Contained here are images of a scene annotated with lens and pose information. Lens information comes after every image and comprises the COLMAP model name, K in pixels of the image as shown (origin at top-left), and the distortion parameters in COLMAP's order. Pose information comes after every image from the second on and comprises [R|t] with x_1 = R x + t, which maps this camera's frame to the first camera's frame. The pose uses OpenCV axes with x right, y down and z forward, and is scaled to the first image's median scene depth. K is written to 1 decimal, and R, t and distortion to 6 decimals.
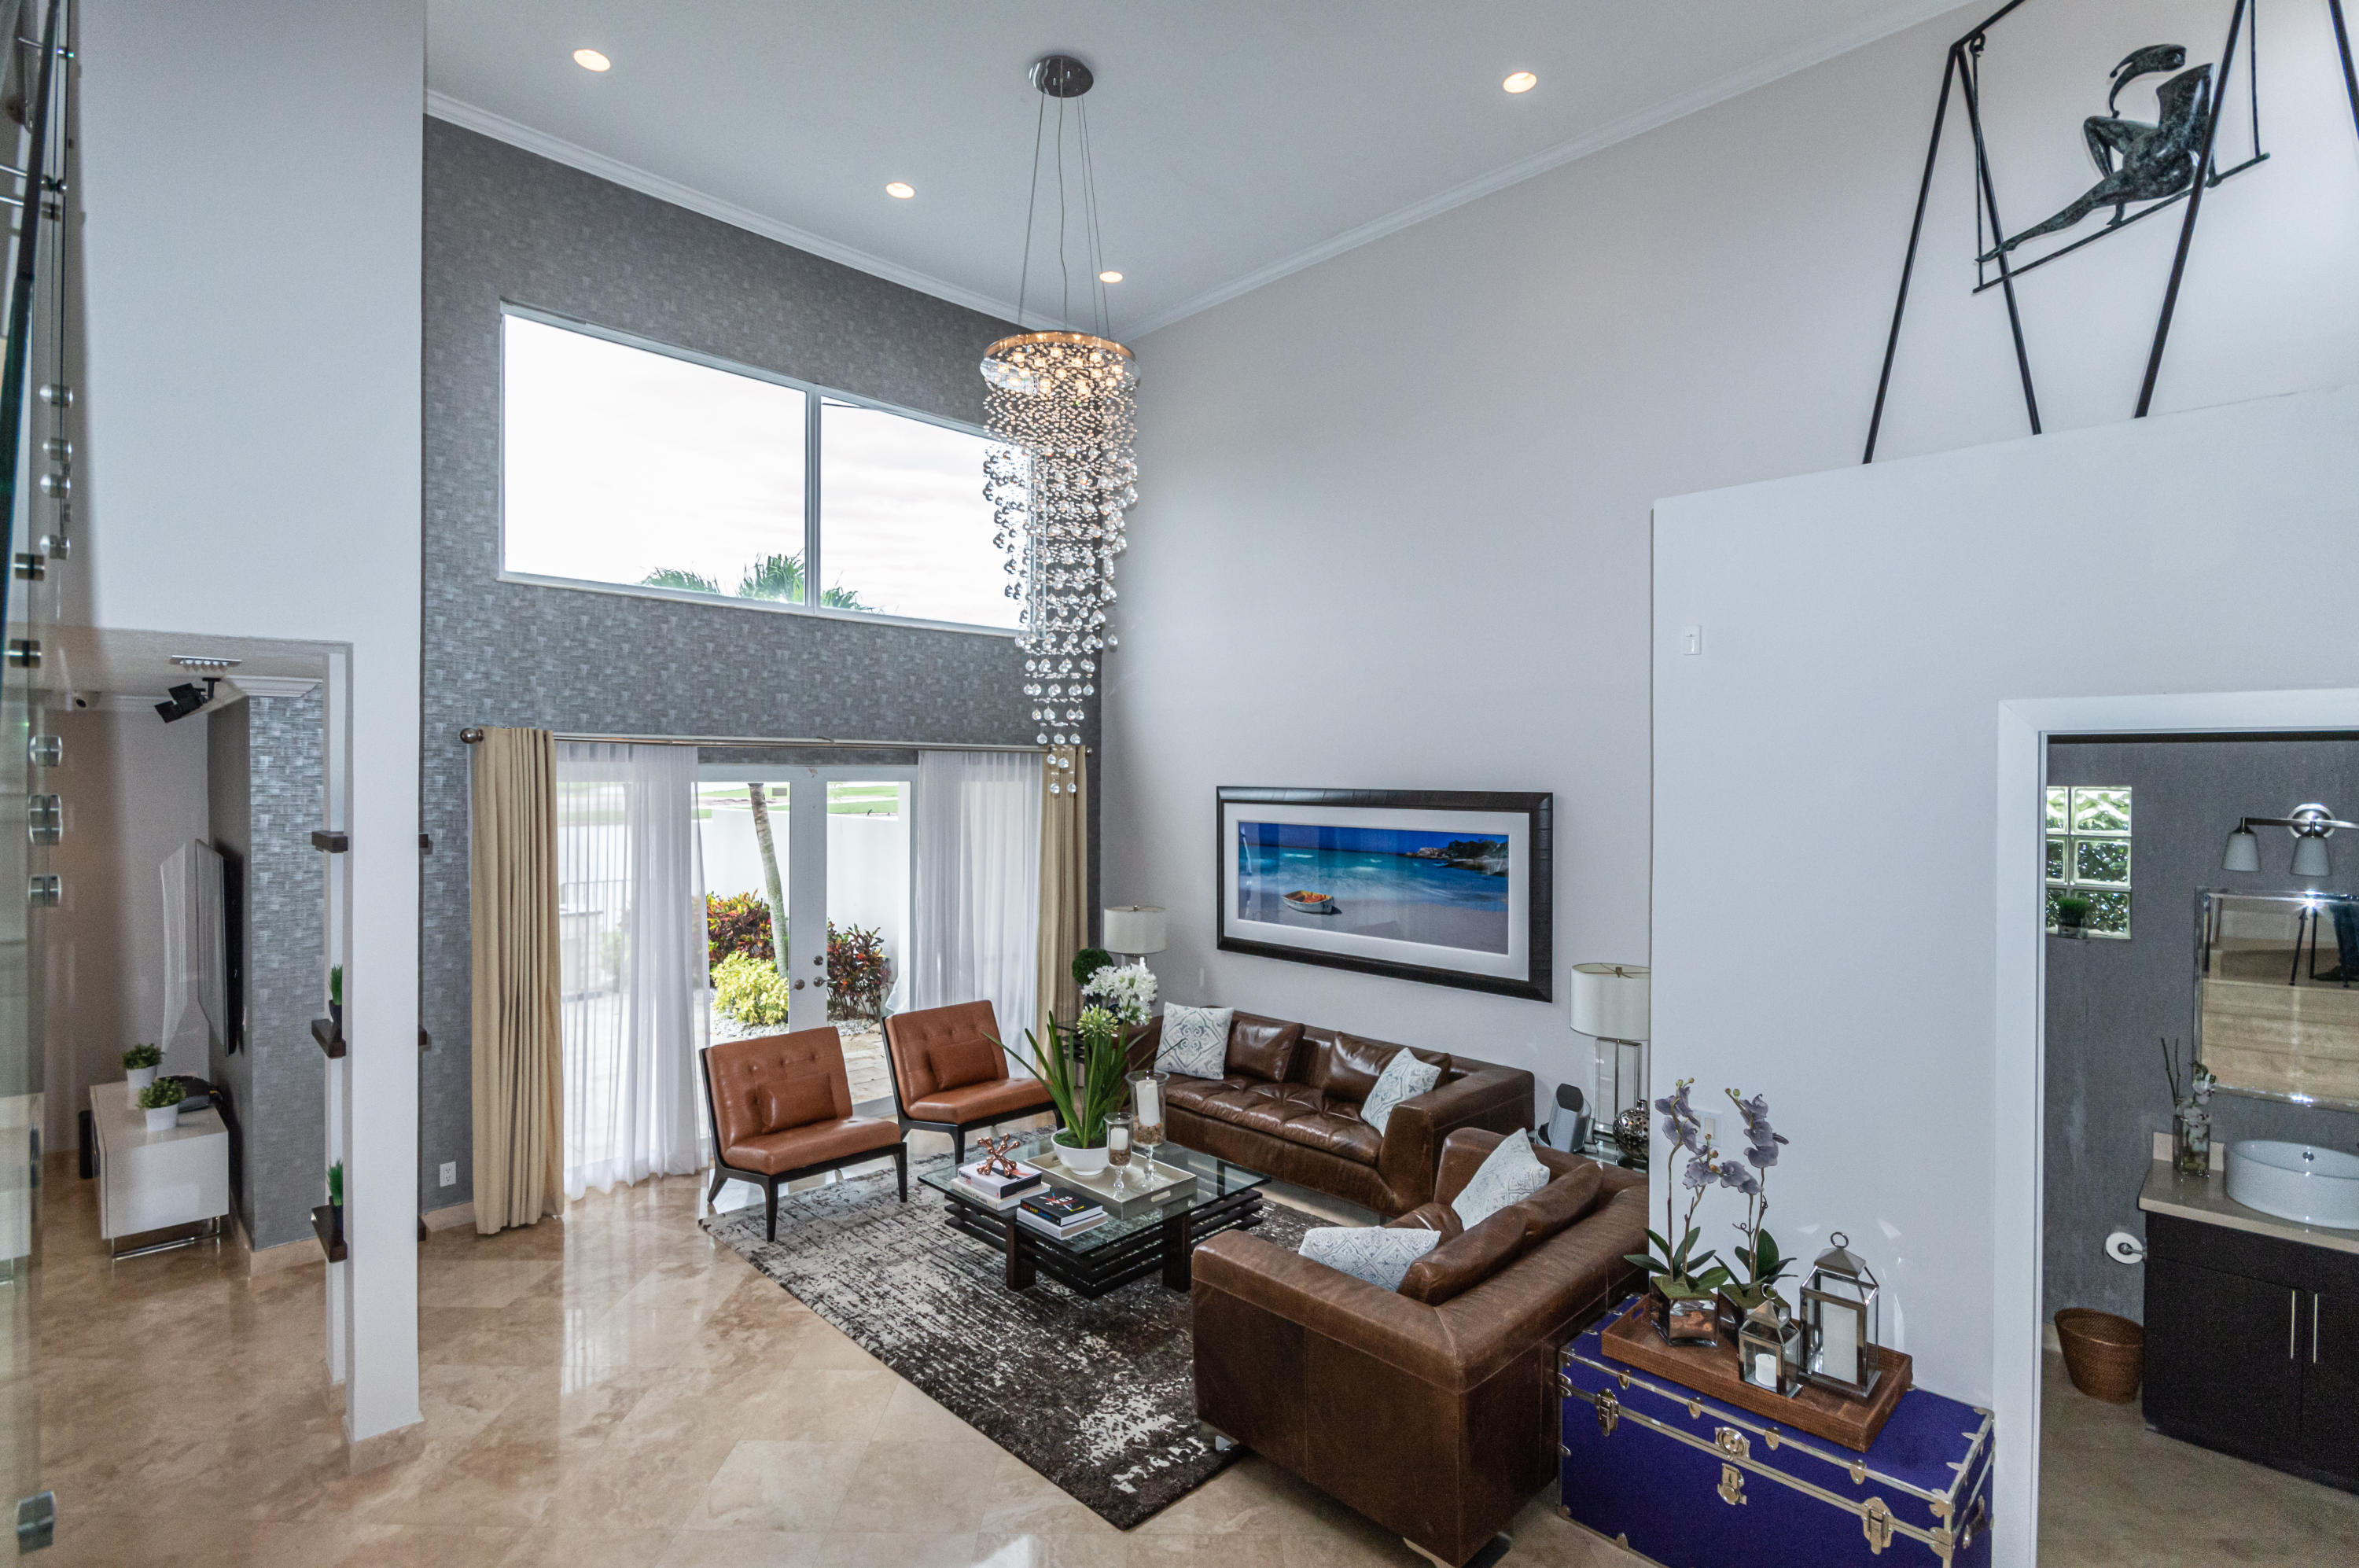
lens RADIAL K [[1108.1, 0, 1172.3], [0, 1108.1, 782.9], [0, 0, 1]] dist [0.004662, -0.006752]
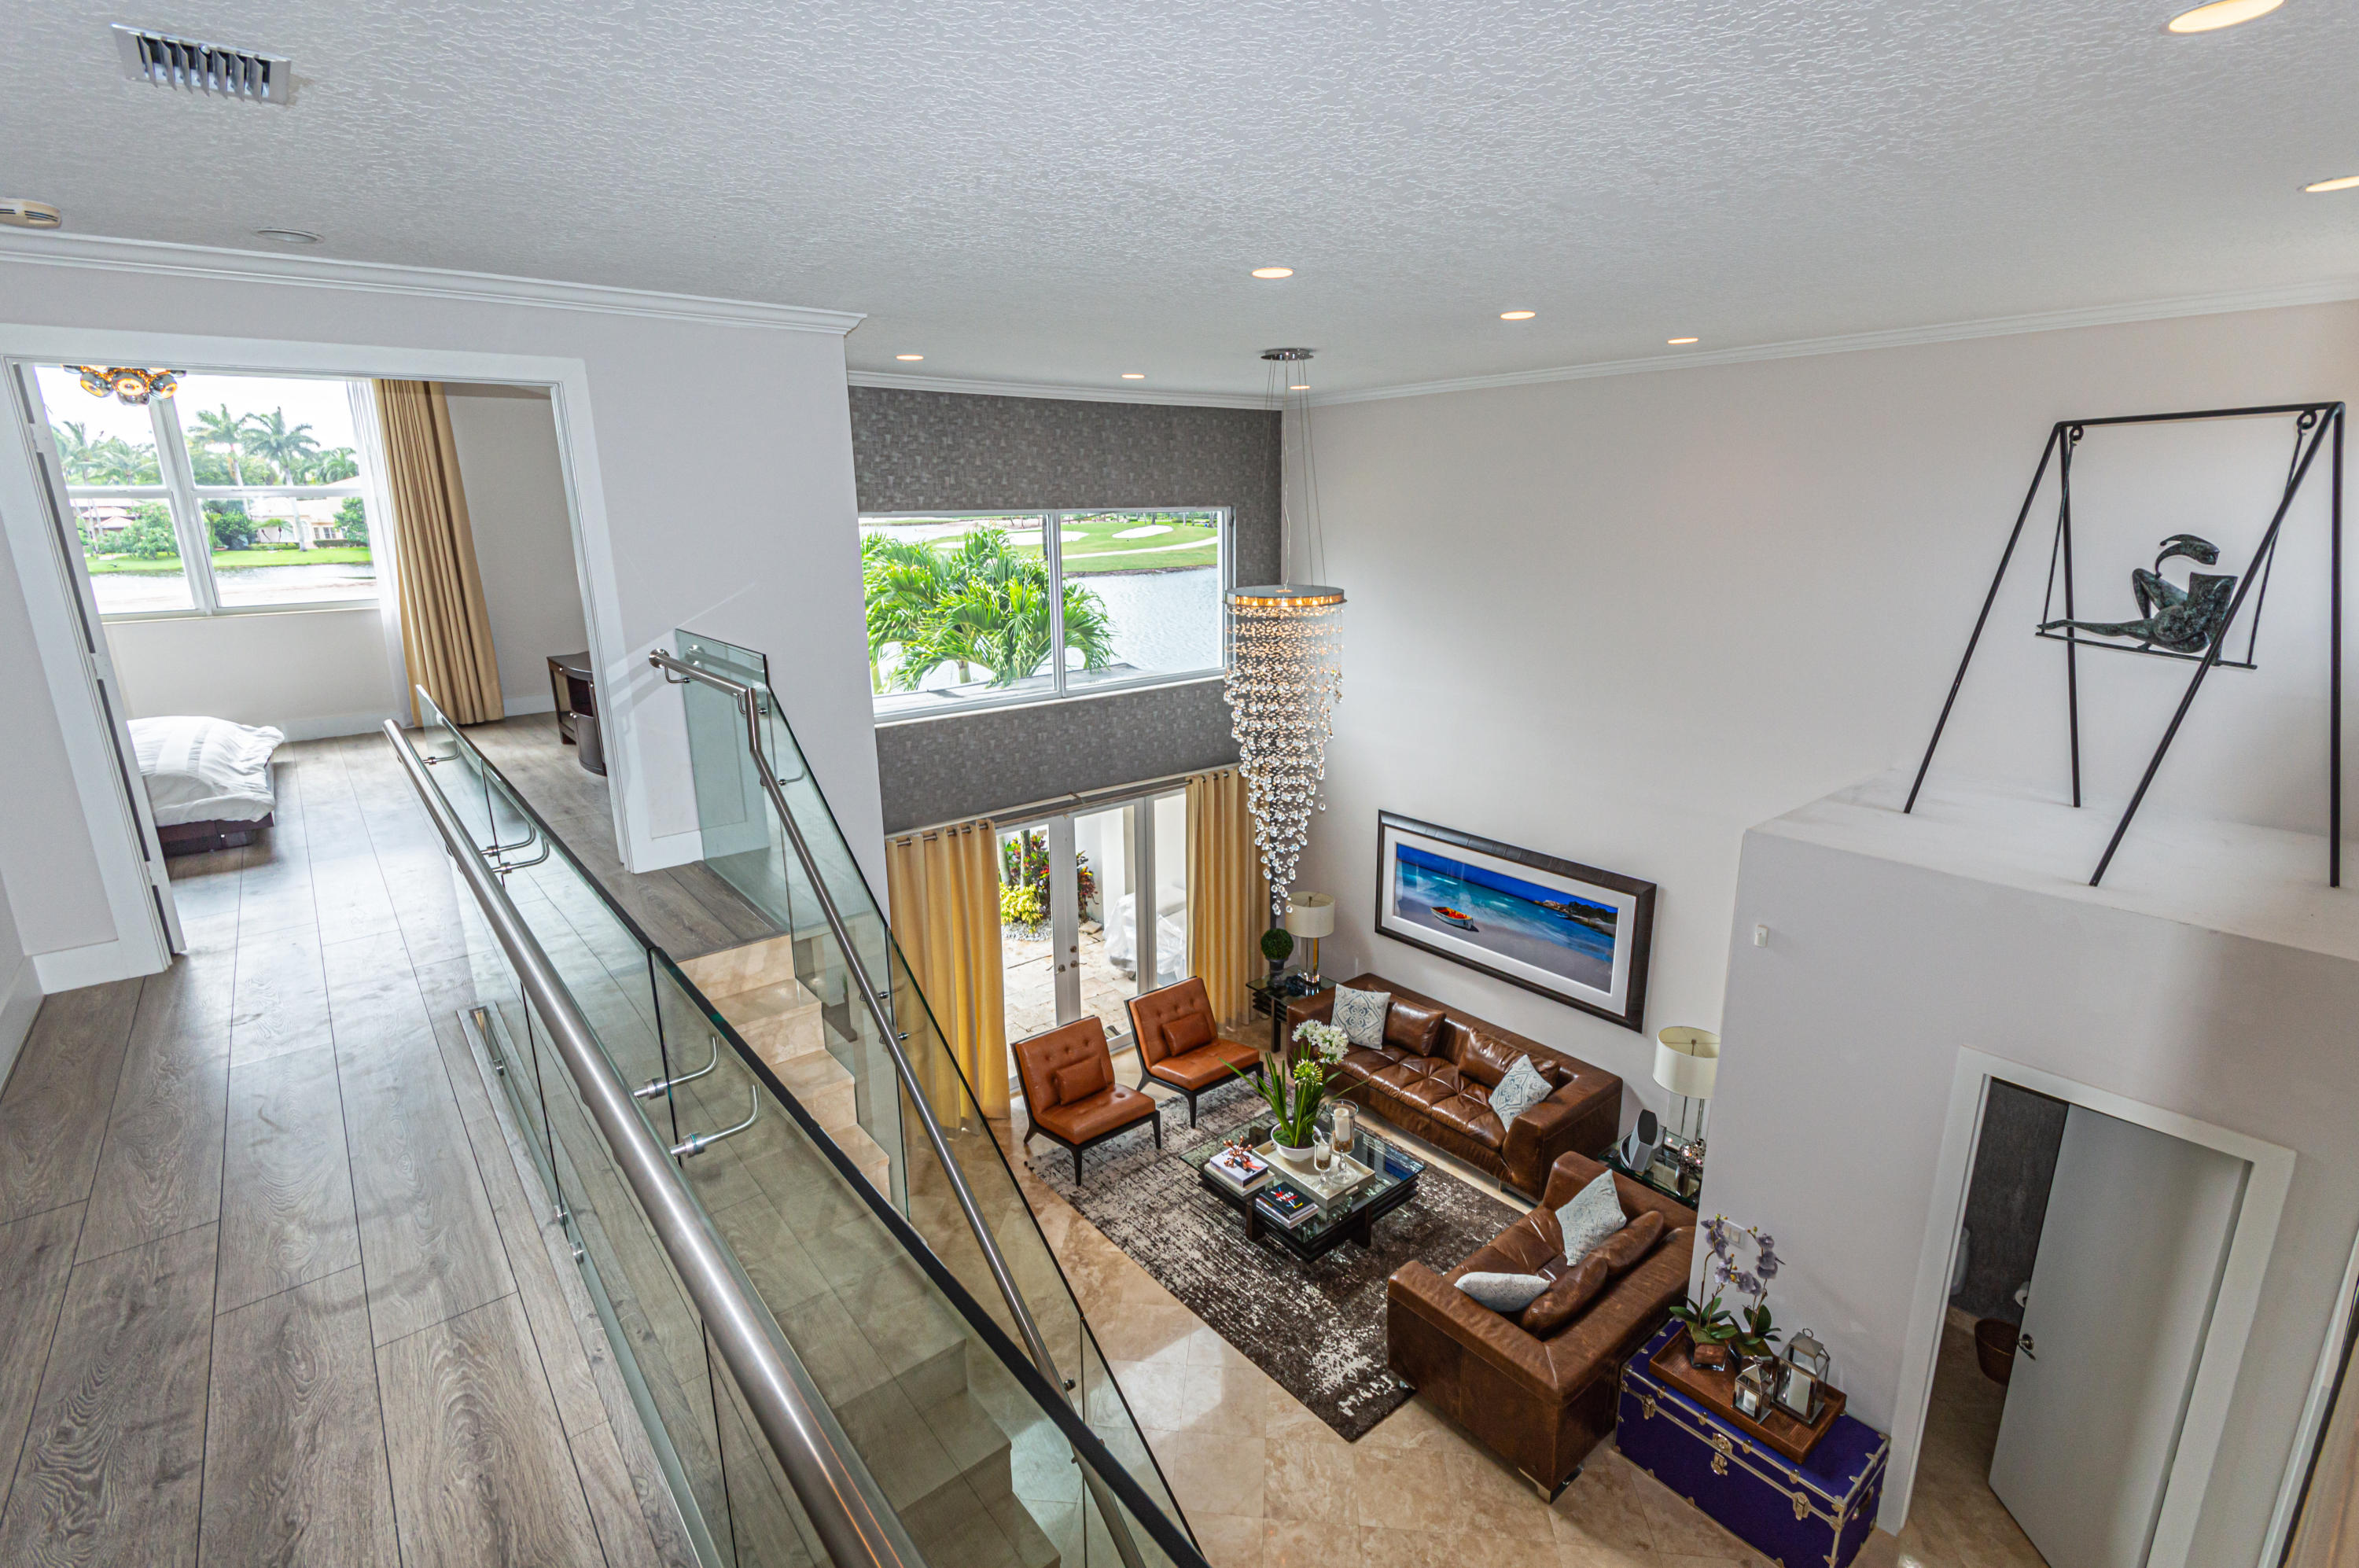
lens RADIAL K [[1076.9, 0, 1170.4], [0, 1076.9, 777.2], [0, 0, 1]] dist [0.002297, 0.000729]
pose [[0.995171, 0.008626, -0.097780, -0.134332], [0.015313, 0.970294, 0.241445, -0.593603], [0.096958, -0.241776, 0.965476, -0.315740]]
